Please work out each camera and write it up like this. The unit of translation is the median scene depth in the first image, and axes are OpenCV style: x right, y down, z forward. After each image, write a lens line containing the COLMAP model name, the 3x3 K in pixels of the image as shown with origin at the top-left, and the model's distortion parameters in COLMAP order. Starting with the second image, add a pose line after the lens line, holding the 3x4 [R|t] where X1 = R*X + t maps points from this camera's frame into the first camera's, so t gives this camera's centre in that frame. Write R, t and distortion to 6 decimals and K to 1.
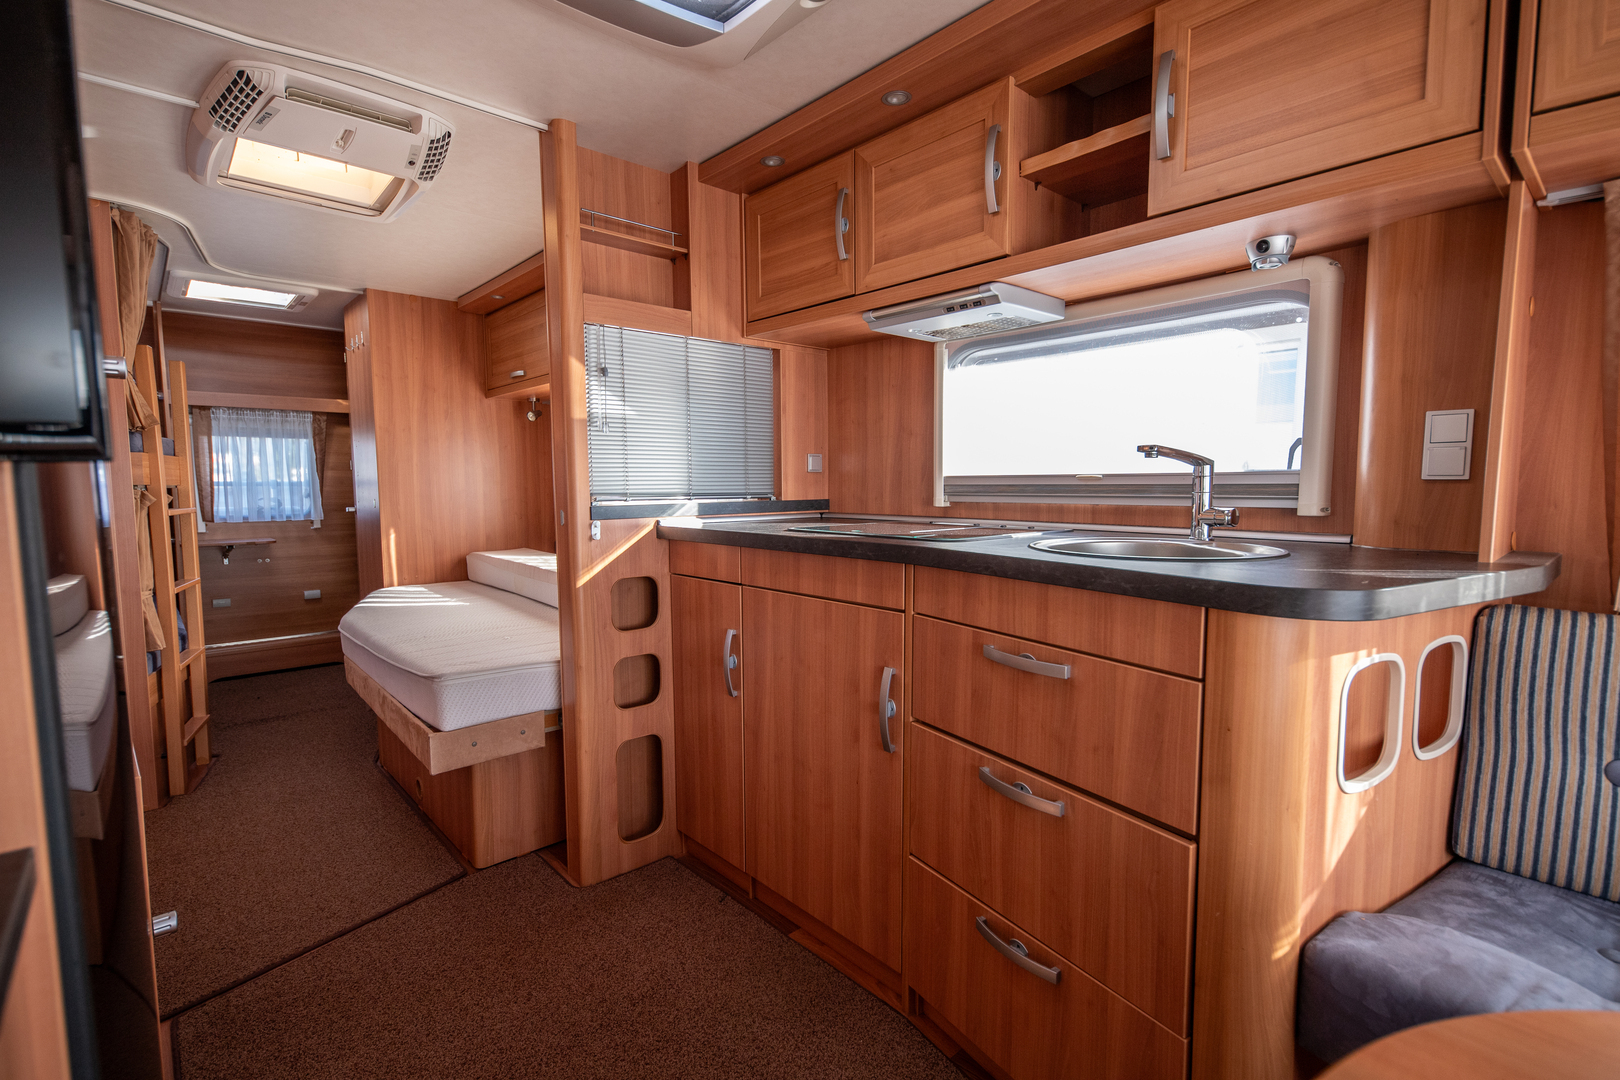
lens RADIAL K [[745.9, 0, 810.8], [0, 745.9, 545.3], [0, 0, 1]] dist [0.016374, -0.006476]
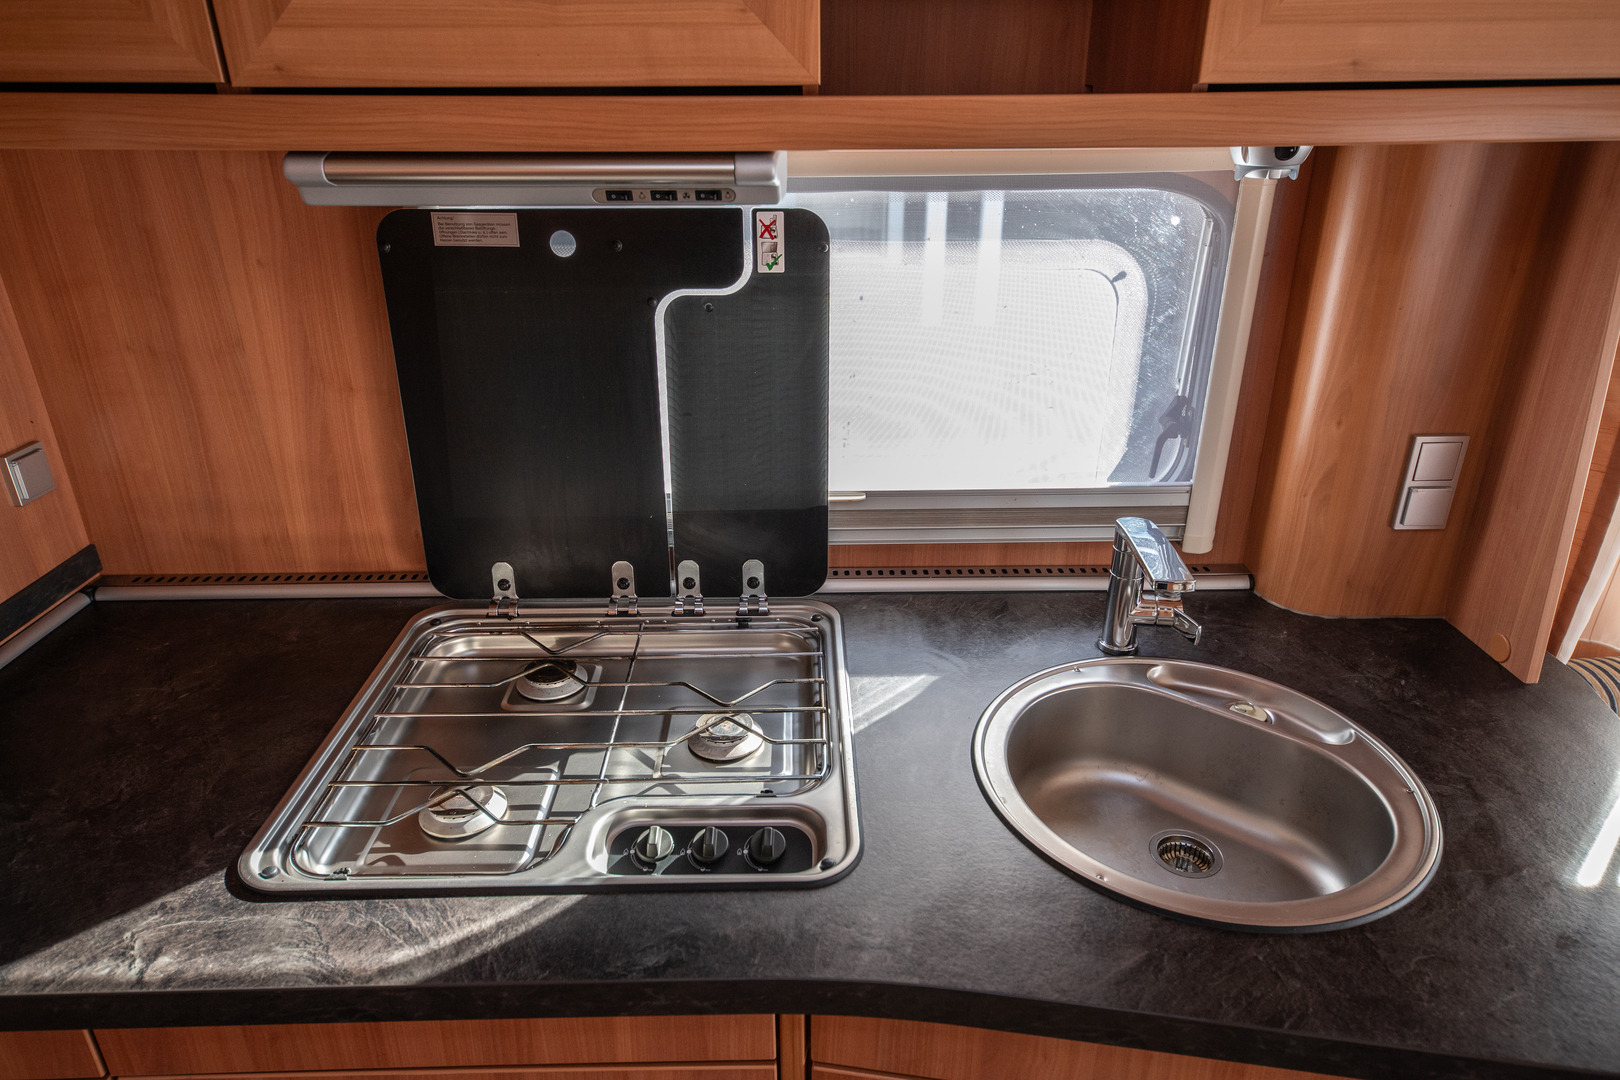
lens RADIAL K [[1029.0, 0, 810.0], [0, 1029.0, 540.0], [0, 0, 1]] dist [0.004243, 0.001508]
pose [[0.648863, -0.312716, 0.693675, -0.134027], [0.066384, 0.931434, 0.357805, -0.295991], [-0.758004, -0.186118, 0.625132, 0.518795]]
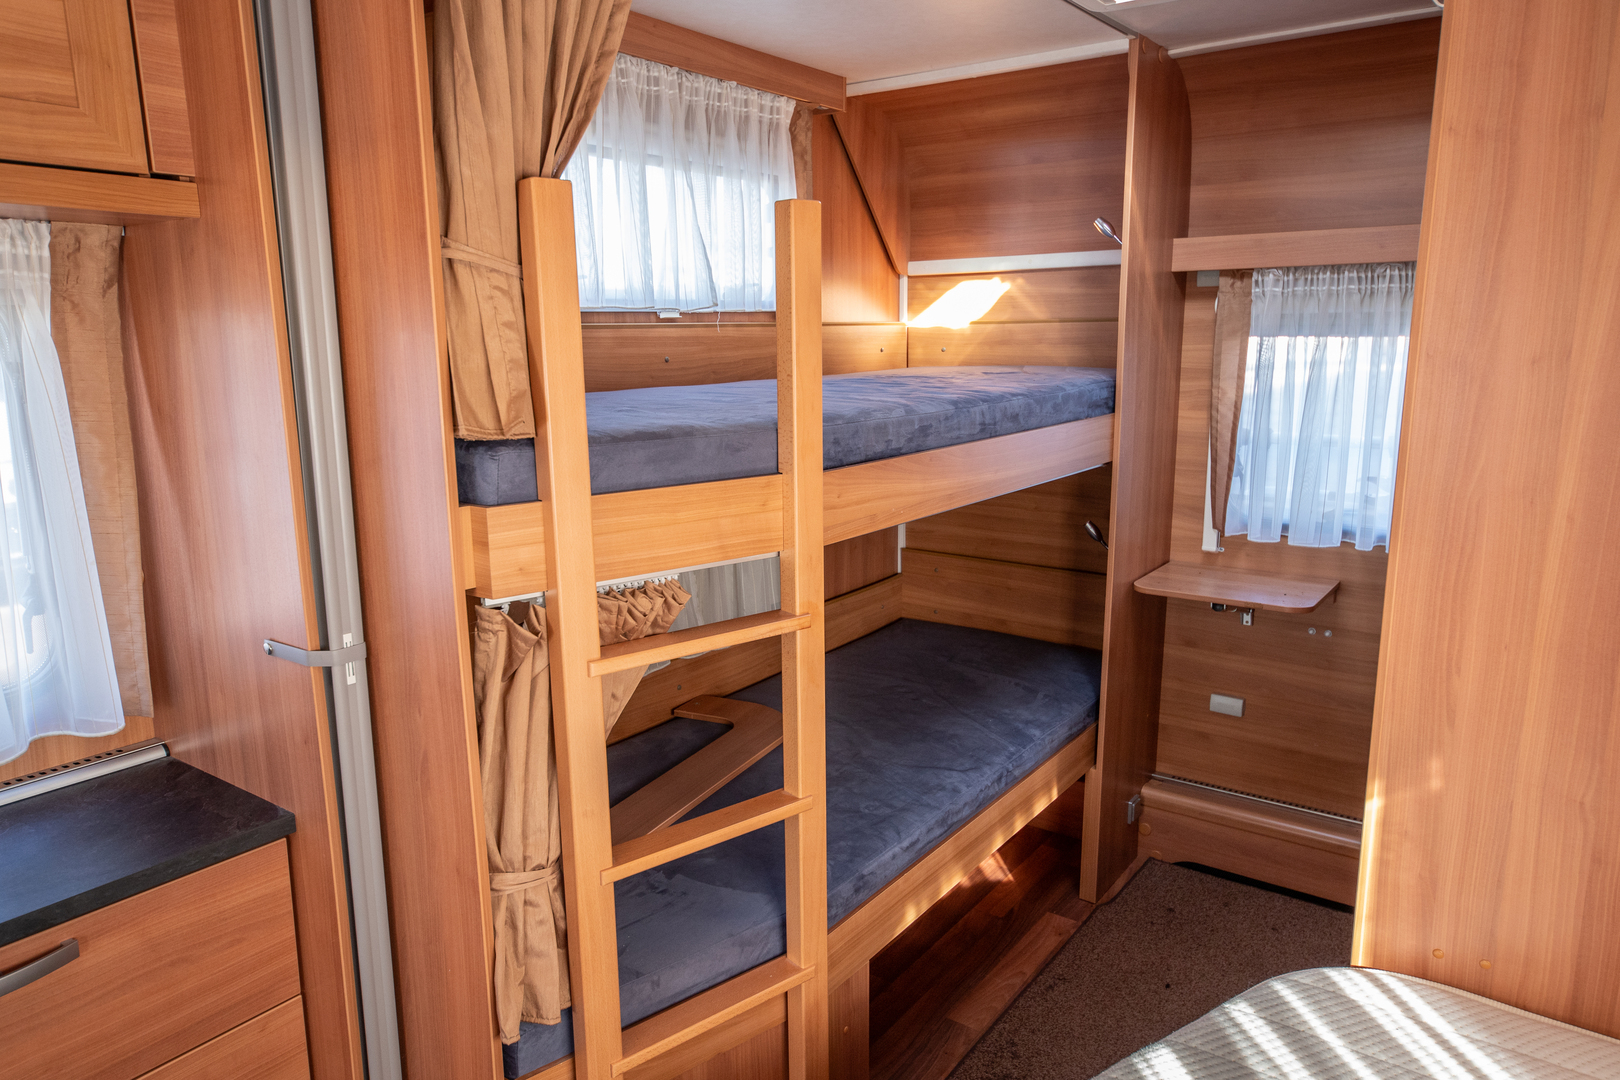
lens RADIAL K [[1091.8, 0, 810.0], [0, 1091.8, 540.0], [0, 0, 1]] dist [-0.002115, -0.000664]
pose [[0.214606, 0.193606, -0.957320, -0.482251], [-0.075441, 0.980514, 0.181385, -0.270128], [0.973783, 0.033294, 0.225030, 1.321287]]
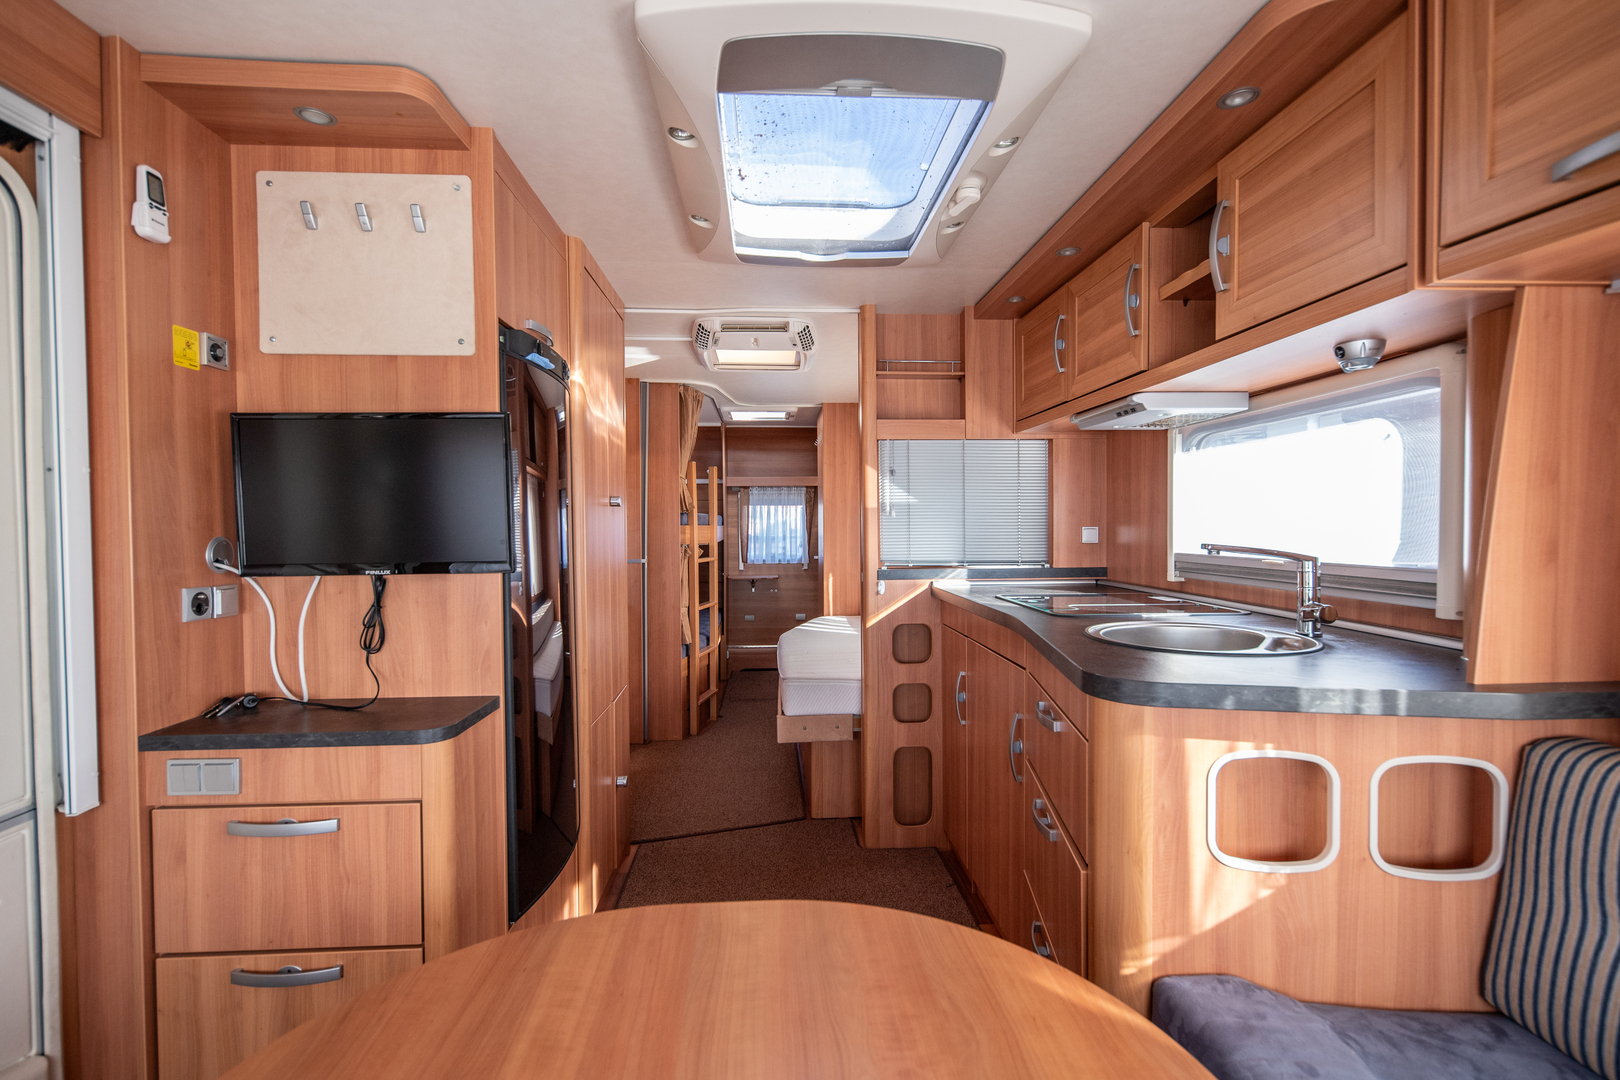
lens RADIAL K [[739.2, 0, 810.1], [0, 739.2, 544.3], [0, 0, 1]] dist [0.001189, 0.000367]
pose [[0.782229, 0.017083, -0.622757, 0.468810], [-0.051449, 0.997981, -0.037248, -0.042913], [0.620863, 0.061176, 0.781528, -0.155824]]
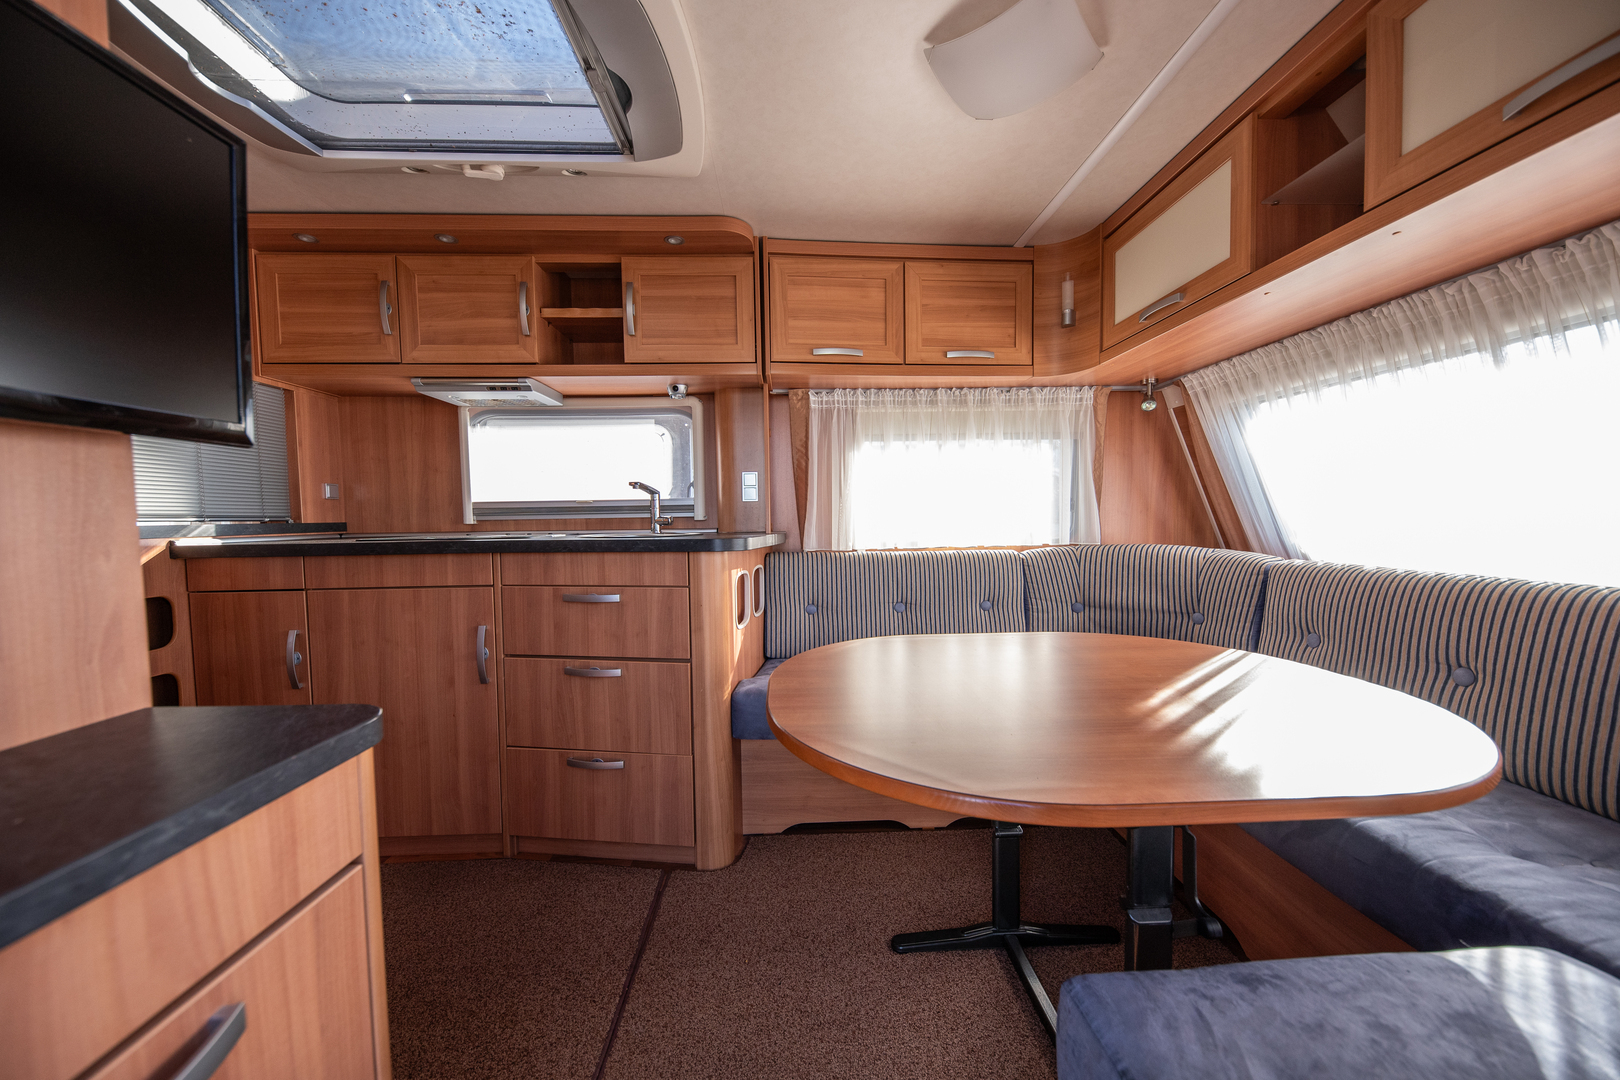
lens RADIAL K [[578.0, 0, 814.1], [0, 578.0, 543.0], [0, 0, 1]] dist [-0.002655, -0.000151]
pose [[0.634372, -0.039363, 0.772025, -0.276098], [0.078375, 0.996831, -0.013576, 0.053072], [-0.769044, 0.069120, 0.635447, -0.187165]]
